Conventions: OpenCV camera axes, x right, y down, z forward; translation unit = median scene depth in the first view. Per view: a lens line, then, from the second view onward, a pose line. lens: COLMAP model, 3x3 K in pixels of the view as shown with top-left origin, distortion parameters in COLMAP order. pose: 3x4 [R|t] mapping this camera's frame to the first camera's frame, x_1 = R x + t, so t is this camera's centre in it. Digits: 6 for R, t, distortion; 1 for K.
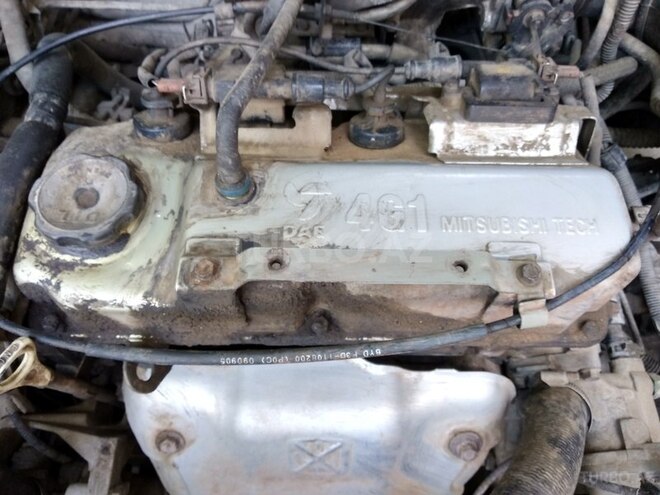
lens RADIAL K [[523.7, 0, 331.6], [0, 523.7, 252.1], [0, 0, 1]] dist [0.027086, -0.030804]
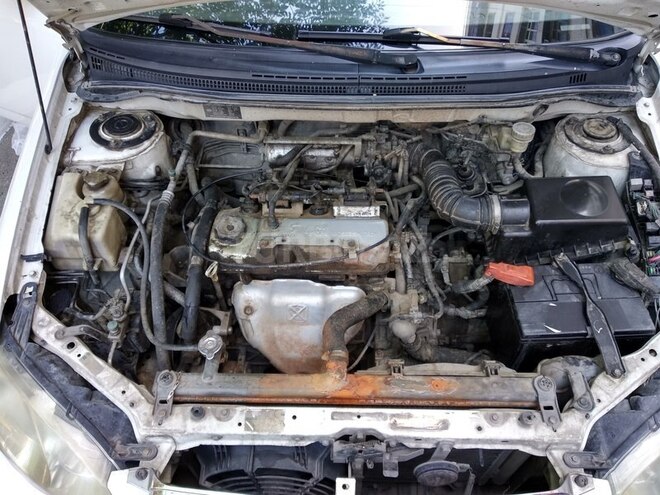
lens RADIAL K [[523.7, 0, 329.8], [0, 523.7, 245.5], [0, 0, 1]] dist [0.027086, -0.030804]
pose [[0.998780, -0.005378, -0.049093, 0.322322], [-0.004539, 0.979850, -0.199684, 0.629370], [0.049177, 0.199664, 0.978630, -2.098718]]
